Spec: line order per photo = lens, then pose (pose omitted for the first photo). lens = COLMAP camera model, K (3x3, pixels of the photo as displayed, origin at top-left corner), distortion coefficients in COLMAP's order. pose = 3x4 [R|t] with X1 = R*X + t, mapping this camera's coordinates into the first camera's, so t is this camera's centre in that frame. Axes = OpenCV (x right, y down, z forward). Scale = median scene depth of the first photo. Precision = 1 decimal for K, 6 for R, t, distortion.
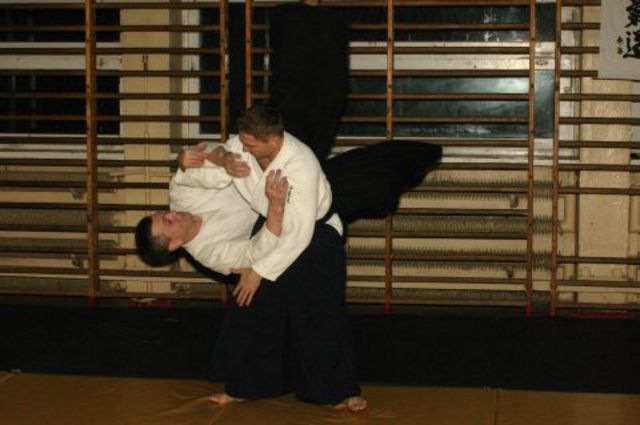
lens RADIAL K [[1356.5, 0, 320.2], [0, 1356.5, 216.3], [0, 0, 1]] dist [-0.062339, 0.000000]
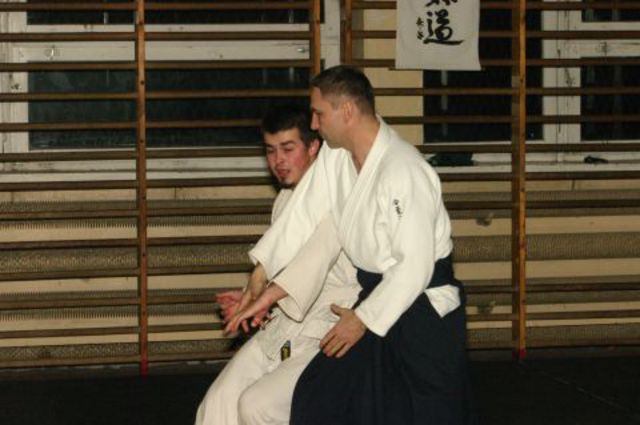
lens RADIAL K [[1735.4, 0, 314.7], [0, 1735.4, 213.6], [0, 0, 1]] dist [0.069748, 0.000000]
pose [[0.946397, -0.036242, 0.320965, -0.152752], [0.042785, 0.998995, -0.013353, -0.002537], [-0.320158, 0.026369, 0.946997, 0.021696]]
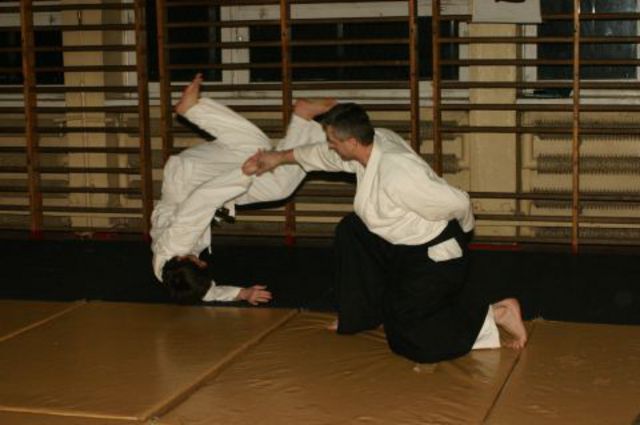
lens RADIAL K [[1322.1, 0, 318.8], [0, 1322.1, 214.8], [0, 0, 1]] dist [-0.133889, 0.000000]
pose [[0.990531, -0.003141, -0.137252, 0.214077], [0.008897, 0.999105, 0.041347, 0.003931], [0.136999, -0.042176, 0.989673, -0.035081]]
